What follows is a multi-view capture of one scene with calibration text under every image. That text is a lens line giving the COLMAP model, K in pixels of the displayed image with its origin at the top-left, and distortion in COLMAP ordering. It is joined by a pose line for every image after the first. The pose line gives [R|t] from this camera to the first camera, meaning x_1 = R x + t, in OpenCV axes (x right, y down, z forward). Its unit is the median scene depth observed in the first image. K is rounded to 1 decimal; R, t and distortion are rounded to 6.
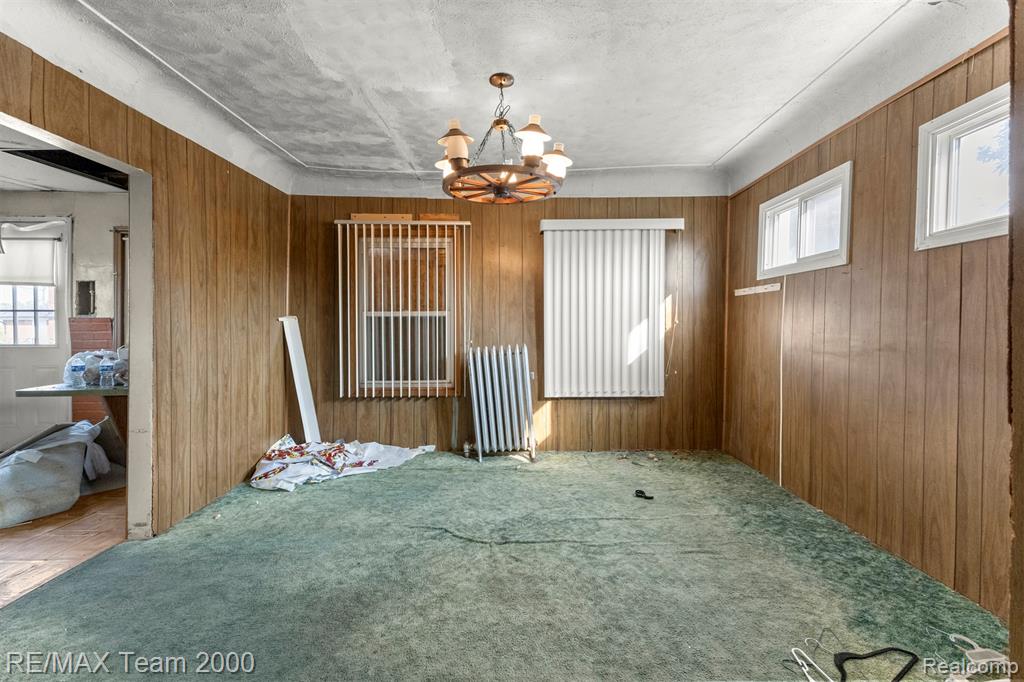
lens RADIAL K [[440.6, 0, 510.7], [0, 440.6, 337.3], [0, 0, 1]] dist [0.003237, 0.000128]
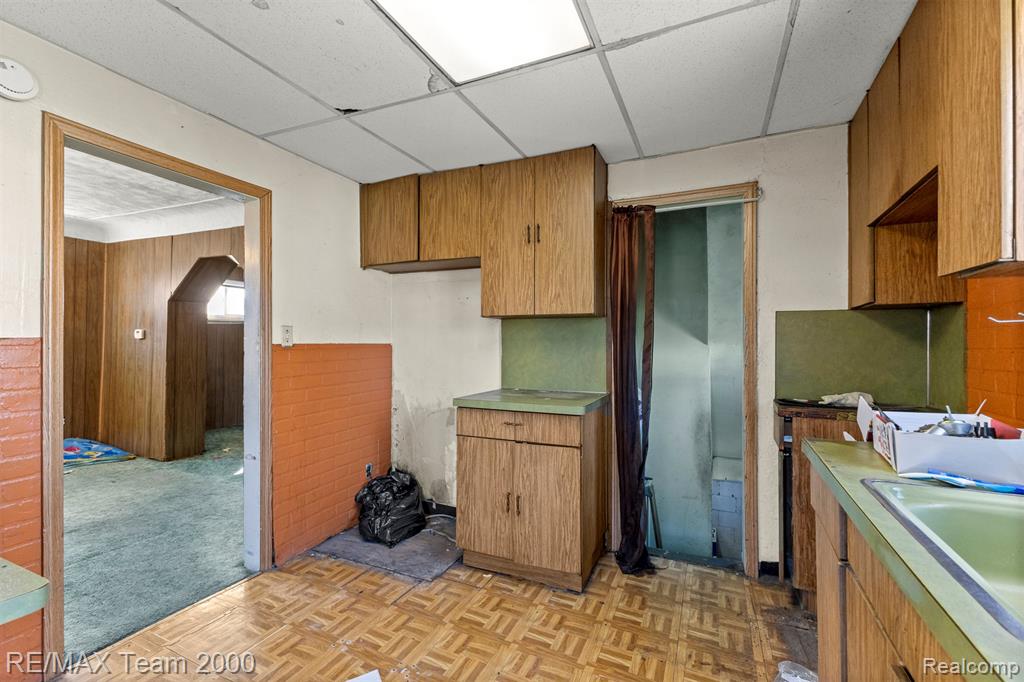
lens RADIAL K [[440.6, 0, 510.7], [0, 440.6, 337.3], [0, 0, 1]] dist [0.003237, 0.000128]
pose [[-0.908678, 0.004807, 0.417470, -1.500207], [0.006632, 0.999974, 0.002921, -0.037428], [-0.417445, 0.005423, -0.908686, 1.129302]]
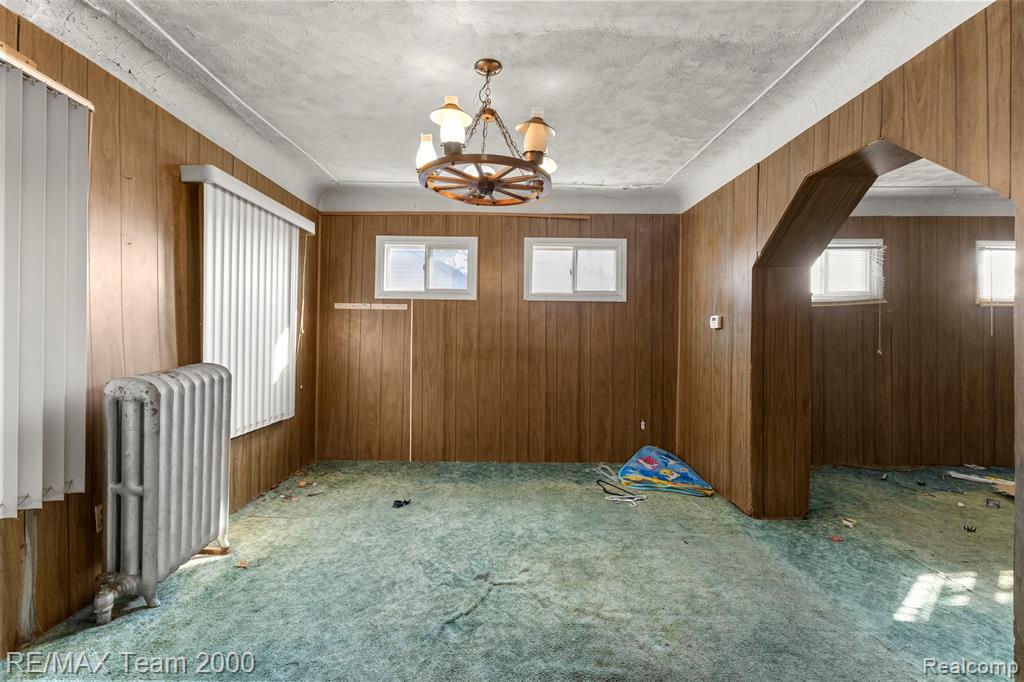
lens RADIAL K [[440.6, 0, 510.7], [0, 440.6, 337.3], [0, 0, 1]] dist [0.003237, 0.000128]
pose [[-0.005487, 0.006426, 0.999964, -0.744384], [0.015615, 0.999858, -0.006340, -0.014632], [-0.999863, 0.015579, -0.005586, 0.773053]]
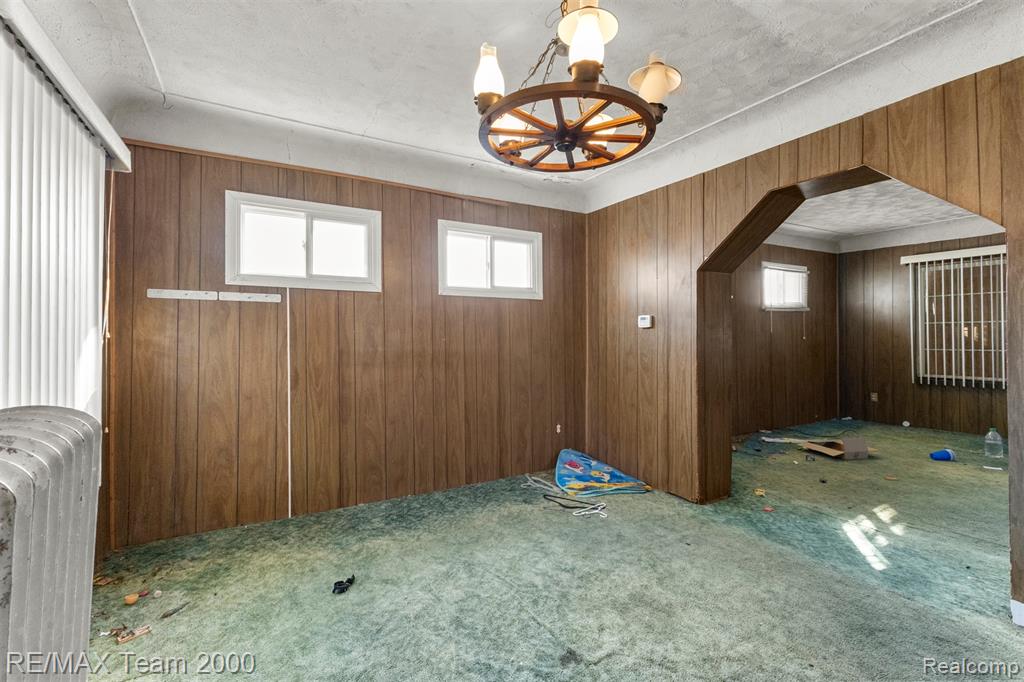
lens RADIAL K [[448.9, 0, 513.2], [0, 448.9, 337.6], [0, 0, 1]] dist [0.006322, 0.000186]
pose [[-0.498585, 0.010838, 0.866773, -0.467046], [0.030837, 0.999511, 0.005240, -0.027229], [-0.866292, 0.029341, -0.498675, 1.148918]]
